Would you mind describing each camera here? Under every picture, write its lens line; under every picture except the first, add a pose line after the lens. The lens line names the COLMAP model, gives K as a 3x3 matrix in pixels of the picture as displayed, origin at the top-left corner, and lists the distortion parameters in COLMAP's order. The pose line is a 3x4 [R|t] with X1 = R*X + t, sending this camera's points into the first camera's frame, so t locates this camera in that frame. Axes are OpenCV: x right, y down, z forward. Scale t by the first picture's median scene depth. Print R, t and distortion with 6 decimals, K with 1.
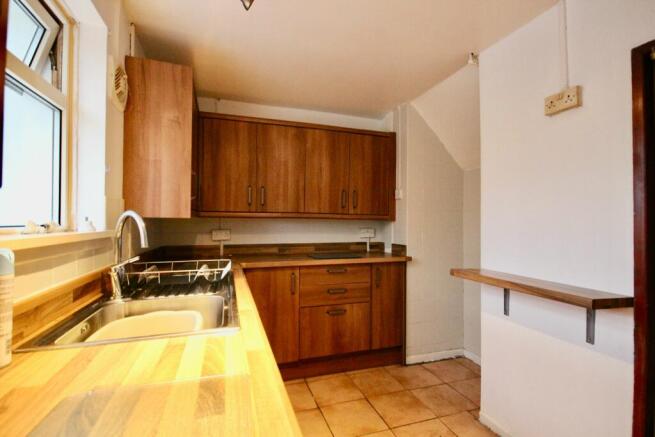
lens RADIAL K [[316.0, 0, 327.5], [0, 316.0, 218.5], [0, 0, 1]] dist [-0.001194, -0.000102]
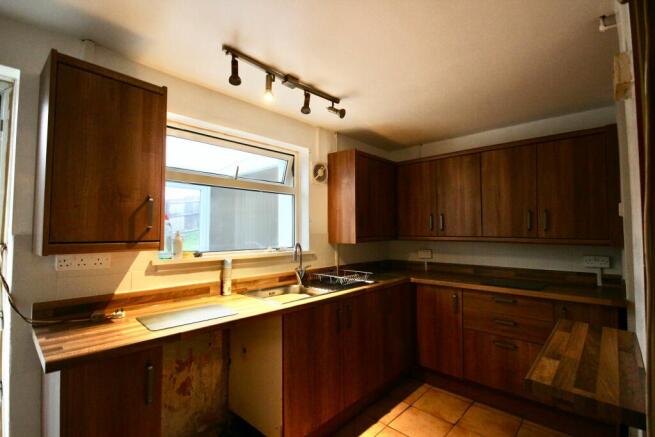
lens RADIAL K [[299.5, 0, 327.5], [0, 299.5, 218.5], [0, 0, 1]] dist [0.001394, 0.000306]
pose [[0.470894, -0.045741, -0.881003, 0.553276], [0.015962, 0.998933, -0.043333, -0.043128], [0.882046, 0.006343, 0.471121, 0.118634]]
